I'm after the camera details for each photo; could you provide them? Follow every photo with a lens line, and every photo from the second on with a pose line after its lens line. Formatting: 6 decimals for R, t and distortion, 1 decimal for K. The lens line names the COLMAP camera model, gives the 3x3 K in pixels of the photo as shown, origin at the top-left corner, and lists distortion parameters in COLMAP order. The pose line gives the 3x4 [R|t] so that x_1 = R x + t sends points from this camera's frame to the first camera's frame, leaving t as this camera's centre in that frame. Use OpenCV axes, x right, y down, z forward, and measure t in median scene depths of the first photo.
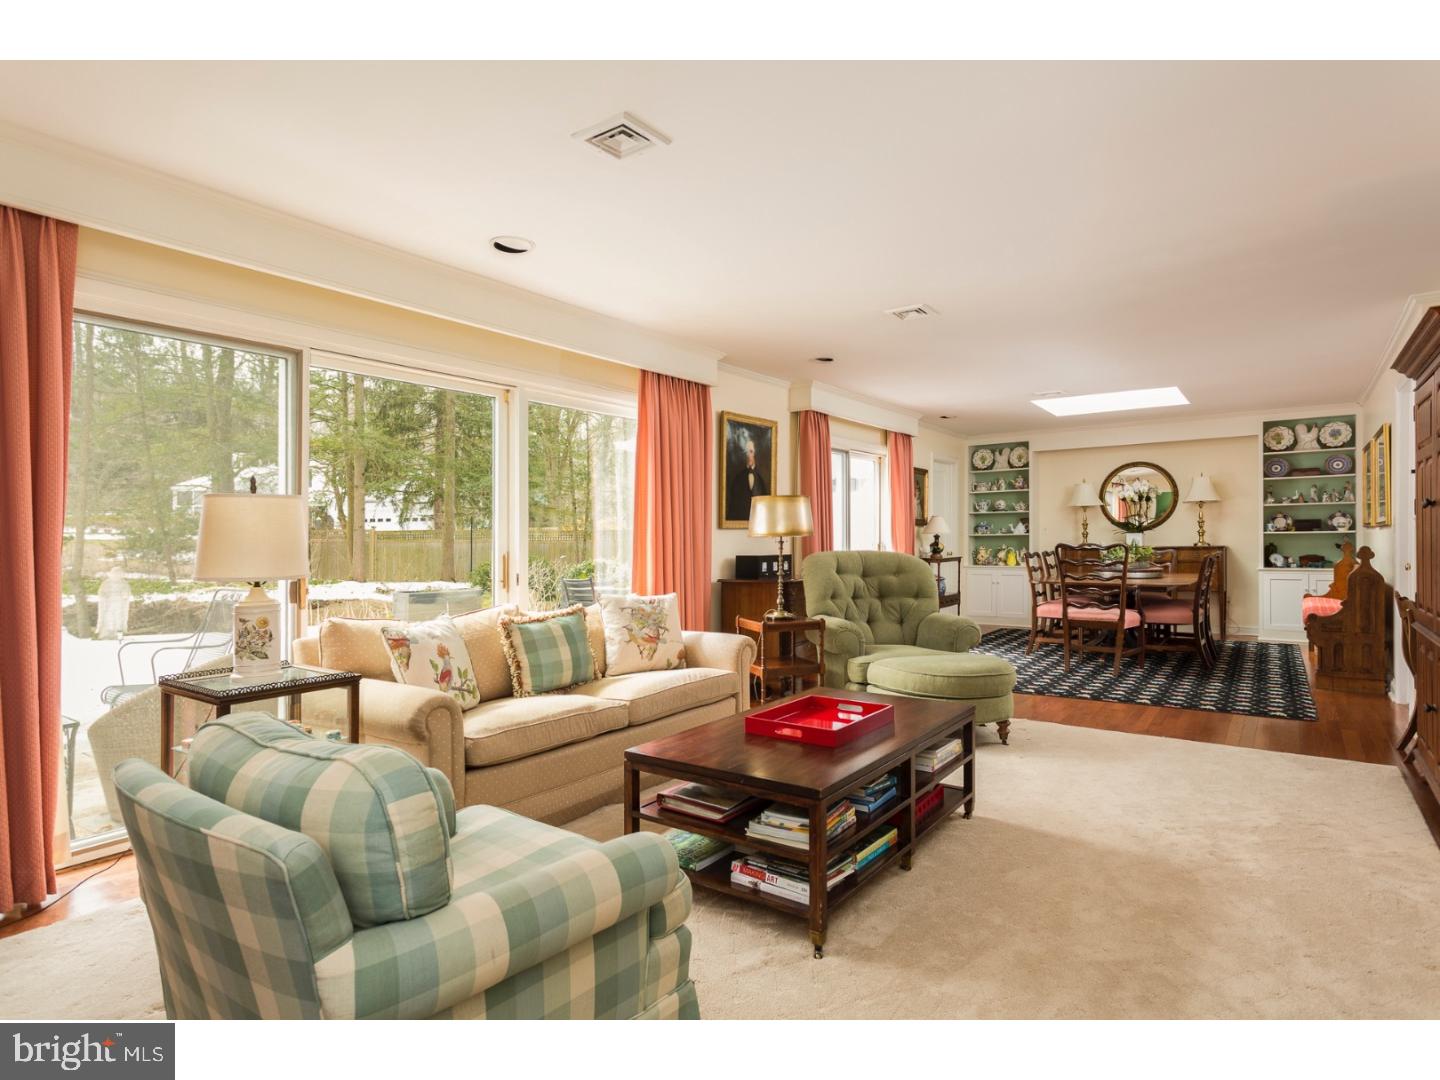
lens RADIAL K [[800.3, 0, 714.5], [0, 800.3, 554.2], [0, 0, 1]] dist [0.005330, 0.001721]
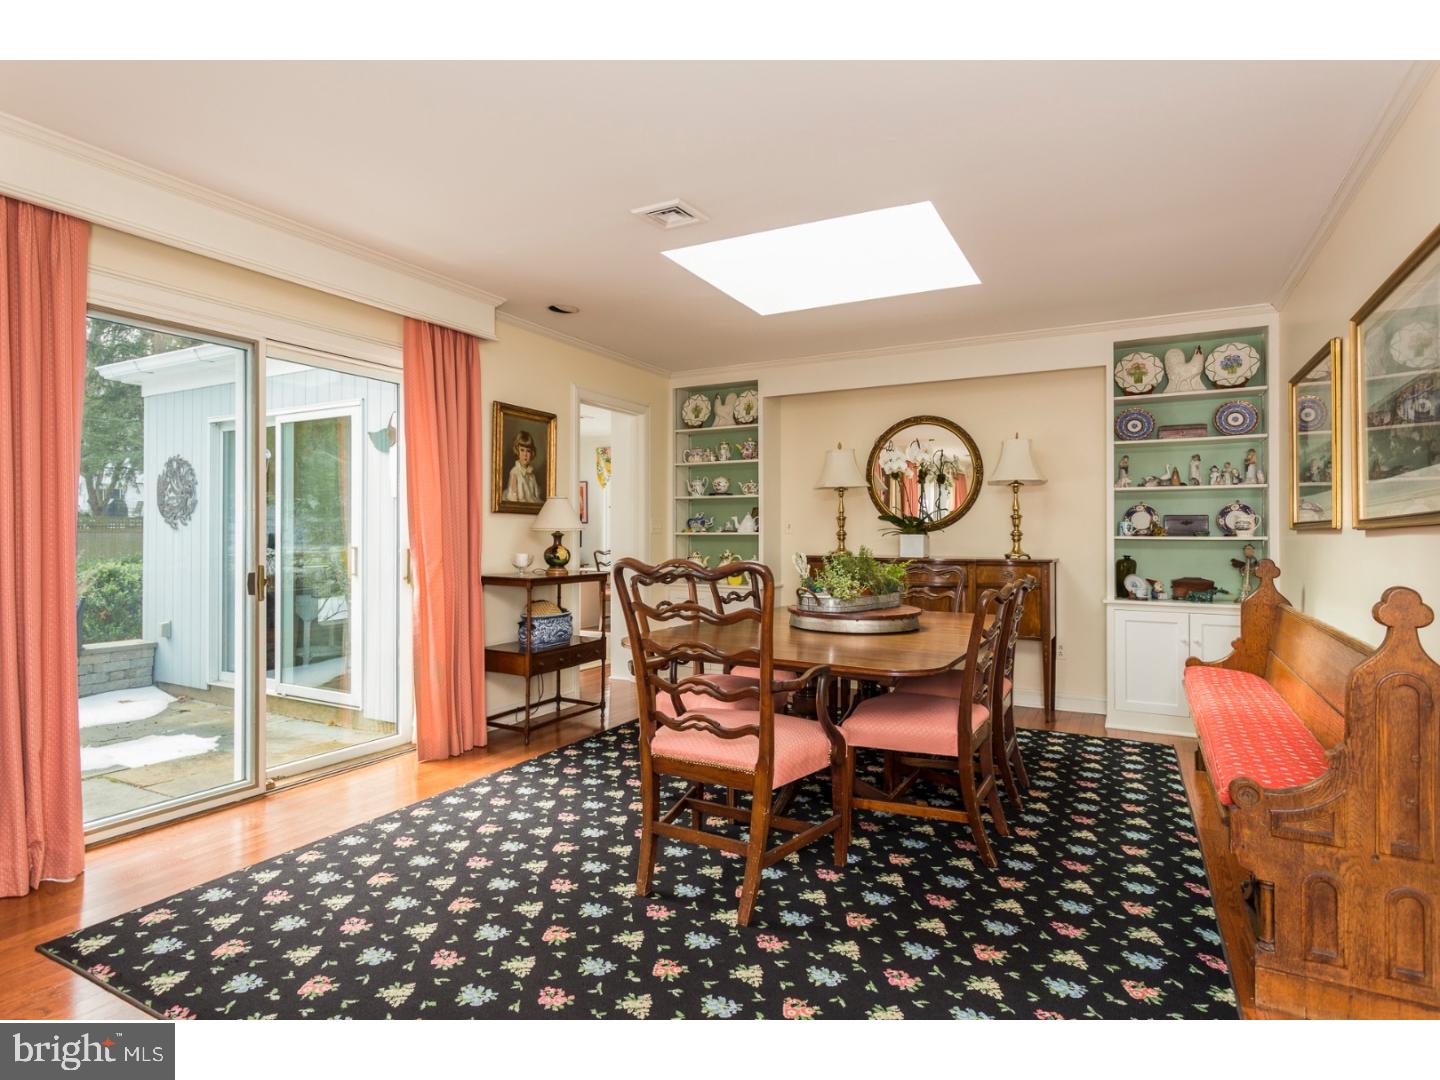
lens RADIAL K [[800.3, 0, 721.0], [0, 800.3, 531.0], [0, 0, 1]] dist [0.005330, 0.001721]
pose [[0.989888, 0.016238, 0.140920, 0.329331], [-0.012818, 0.999602, -0.025146, -0.013691], [-0.141273, 0.023086, 0.989702, 0.479541]]
